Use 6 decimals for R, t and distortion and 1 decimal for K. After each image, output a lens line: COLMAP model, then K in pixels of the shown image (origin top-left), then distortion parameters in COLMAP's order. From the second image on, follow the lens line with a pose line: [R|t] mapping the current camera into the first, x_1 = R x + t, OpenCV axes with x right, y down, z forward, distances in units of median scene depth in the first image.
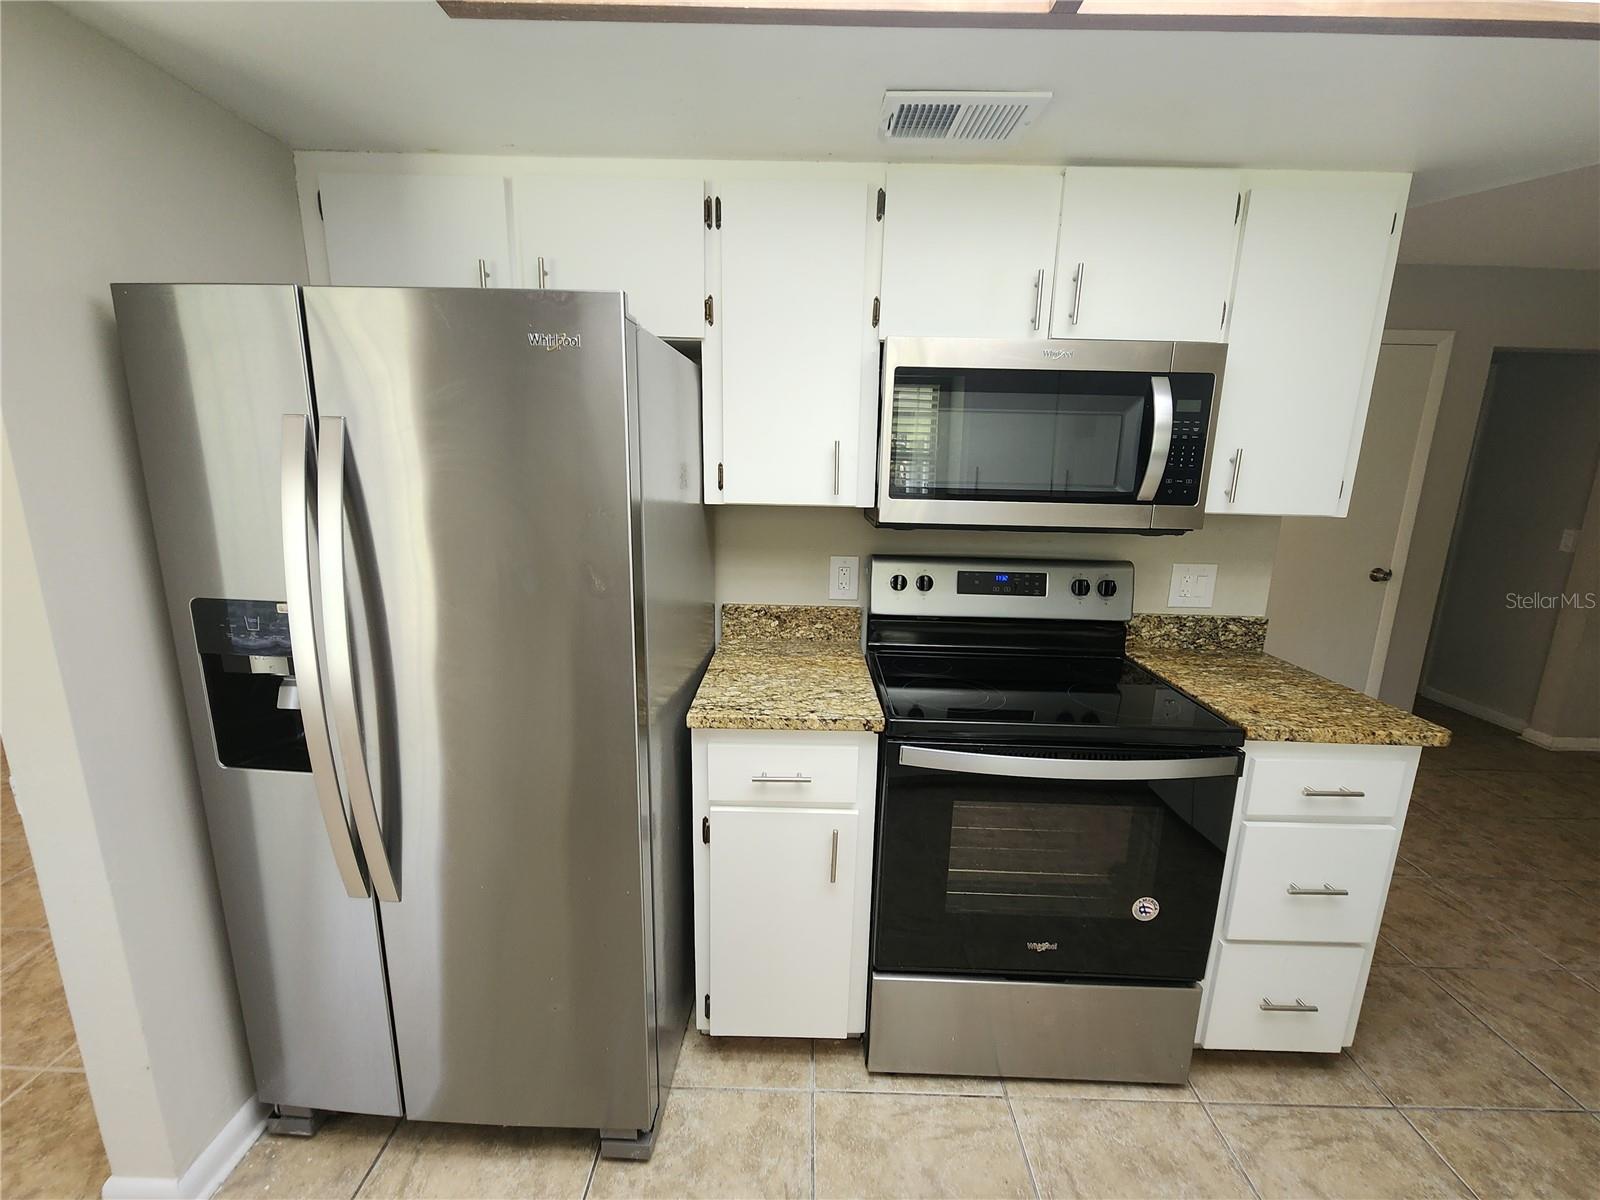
lens RADIAL K [[659.2, 0, 803.7], [0, 659.2, 601.1], [0, 0, 1]] dist [0.001976, -0.000847]
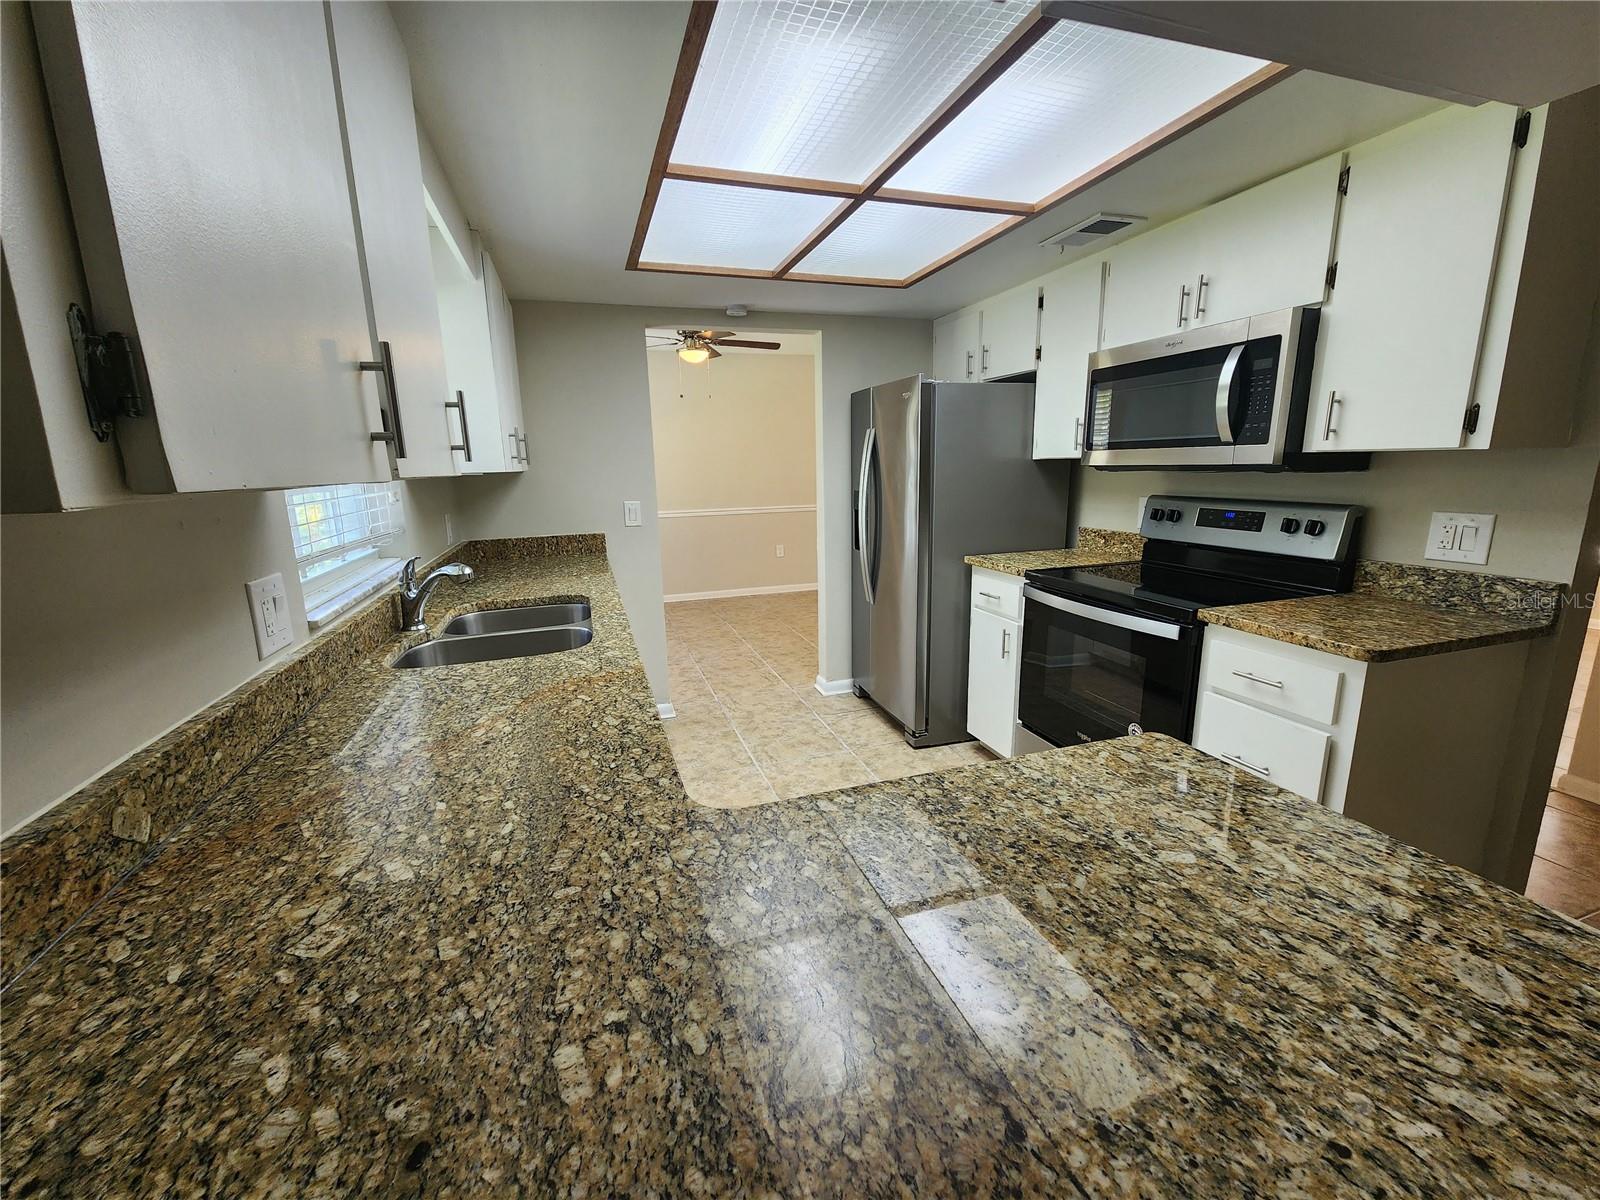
lens RADIAL K [[659.2, 0, 803.7], [0, 659.2, 601.1], [0, 0, 1]] dist [0.001976, -0.000847]
pose [[0.331369, 0.164869, -0.928985, 1.208190], [-0.167524, 0.979251, 0.114034, 0.115125], [0.928510, 0.117840, 0.352113, -0.153291]]
